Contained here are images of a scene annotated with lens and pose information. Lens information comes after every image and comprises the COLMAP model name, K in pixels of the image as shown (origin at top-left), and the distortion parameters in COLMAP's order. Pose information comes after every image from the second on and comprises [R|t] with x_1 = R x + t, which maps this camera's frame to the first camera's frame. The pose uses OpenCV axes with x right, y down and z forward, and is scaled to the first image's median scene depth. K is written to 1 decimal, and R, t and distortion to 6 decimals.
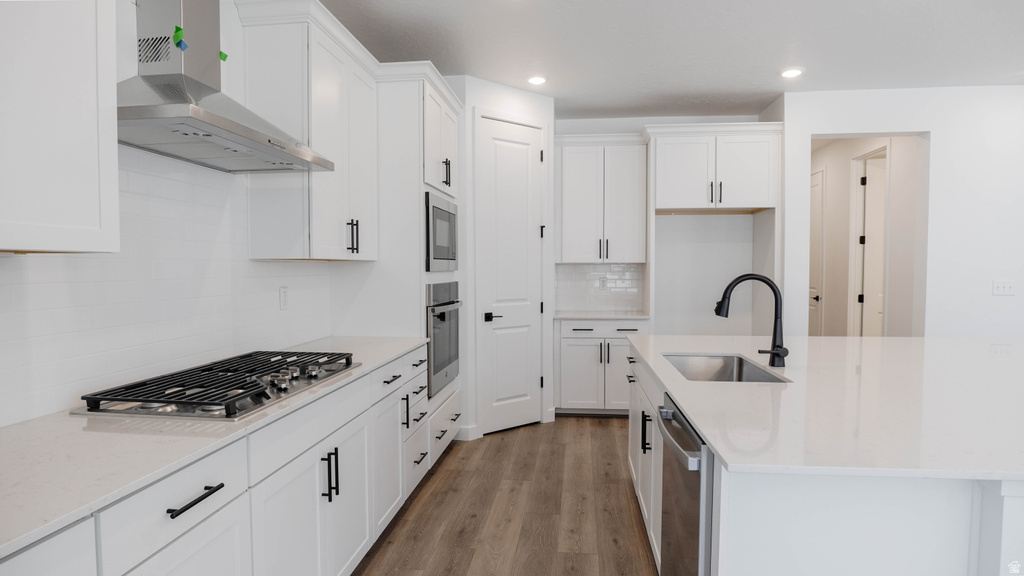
lens RADIAL K [[555.1, 0, 511.8], [0, 555.1, 290.3], [0, 0, 1]] dist [-0.035492, 0.001723]
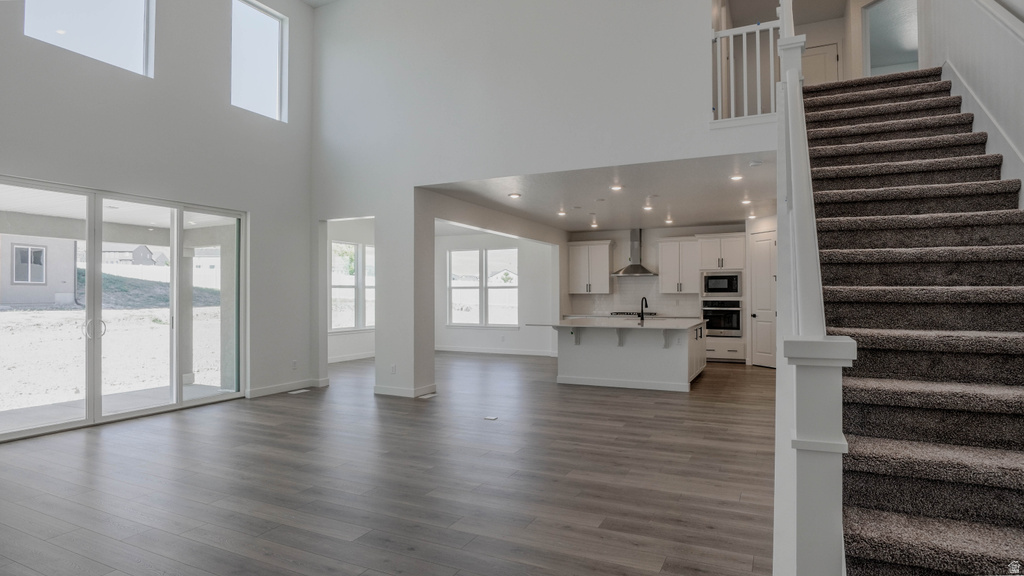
lens RADIAL K [[559.1, 0, 511.8], [0, 559.1, 290.5], [0, 0, 1]] dist [-0.042554, 0.011447]
pose [[-0.328333, -0.006497, -0.944540, 3.281785], [-0.036604, 0.999313, 0.005850, -0.047232], [0.943853, 0.036495, -0.328345, 1.015612]]
